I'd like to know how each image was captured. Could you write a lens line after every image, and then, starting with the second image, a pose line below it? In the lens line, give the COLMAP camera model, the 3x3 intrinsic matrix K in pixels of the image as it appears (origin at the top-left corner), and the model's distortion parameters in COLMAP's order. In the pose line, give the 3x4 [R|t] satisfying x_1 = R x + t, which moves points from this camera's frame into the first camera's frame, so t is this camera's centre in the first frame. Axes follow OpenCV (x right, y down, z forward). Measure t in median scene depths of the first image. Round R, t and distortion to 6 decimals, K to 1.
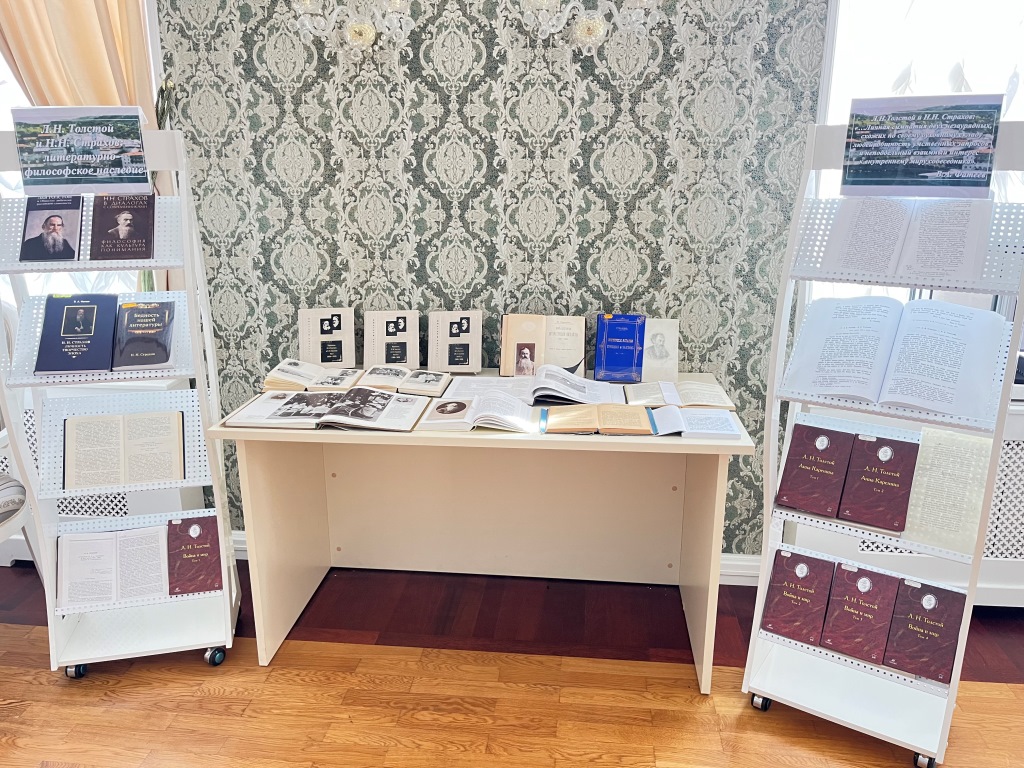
lens RADIAL K [[760.0, 0, 512.0], [0, 760.0, 384.0], [0, 0, 1]] dist [0.070540, -0.098388]
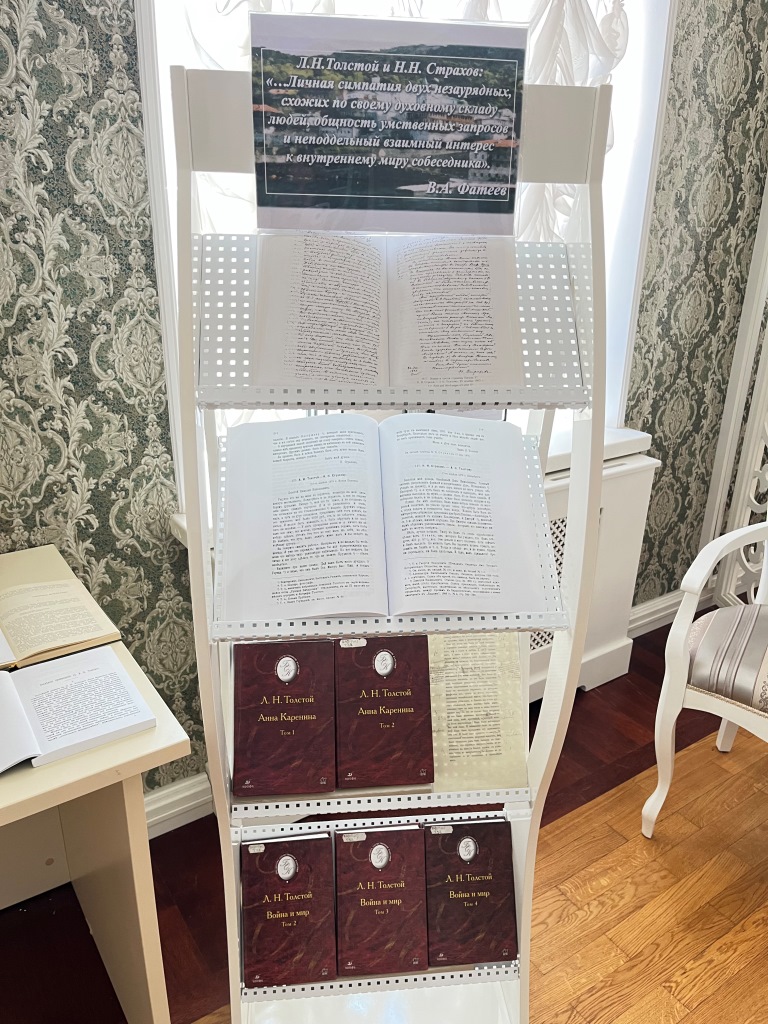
lens RADIAL K [[760.0, 0, 384.0], [0, 760.0, 512.0], [0, 0, 1]] dist [0.070540, -0.098388]
pose [[0.756730, -0.224981, 0.613795, 0.116838], [0.152853, 0.973781, 0.168484, -0.111870], [-0.635607, -0.033677, 0.771278, 0.454472]]
